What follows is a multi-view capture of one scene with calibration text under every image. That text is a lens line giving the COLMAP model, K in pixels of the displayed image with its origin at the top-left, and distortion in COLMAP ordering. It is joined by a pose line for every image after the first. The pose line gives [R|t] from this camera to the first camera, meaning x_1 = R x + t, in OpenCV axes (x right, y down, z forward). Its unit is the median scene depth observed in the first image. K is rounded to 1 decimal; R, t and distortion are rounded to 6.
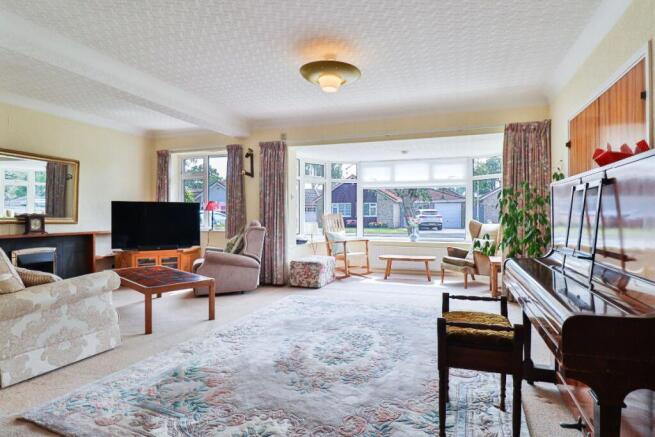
lens RADIAL K [[347.9, 0, 340.7], [0, 347.9, 219.6], [0, 0, 1]] dist [-0.004616, -0.002099]
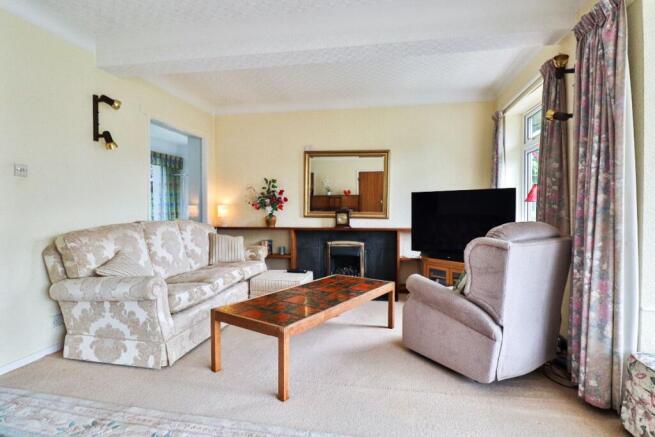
lens RADIAL K [[347.9, 0, 340.7], [0, 347.9, 219.6], [0, 0, 1]] dist [-0.004616, -0.002099]
pose [[0.153098, 0.030140, -0.987751, 0.136438], [-0.009104, 0.999535, 0.029088, -0.011456], [0.988169, 0.004539, 0.153301, 0.754603]]
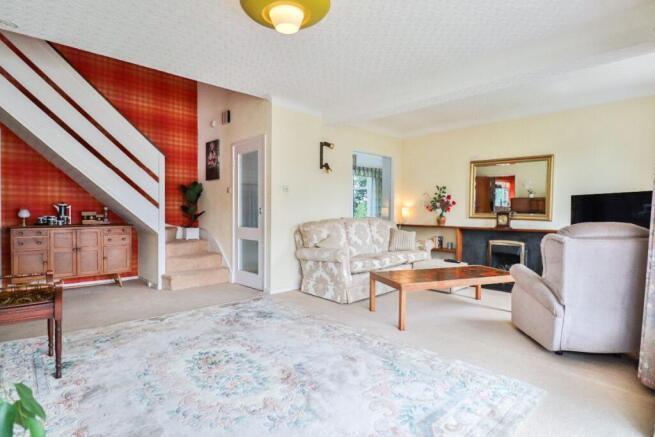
lens RADIAL K [[347.9, 0, 340.7], [0, 347.9, 219.6], [0, 0, 1]] dist [-0.004616, -0.002099]
pose [[-0.447391, 0.018538, -0.894146, 0.358197], [-0.017801, 0.999403, 0.029626, -0.010150], [0.894161, 0.029171, -0.446793, 0.935344]]
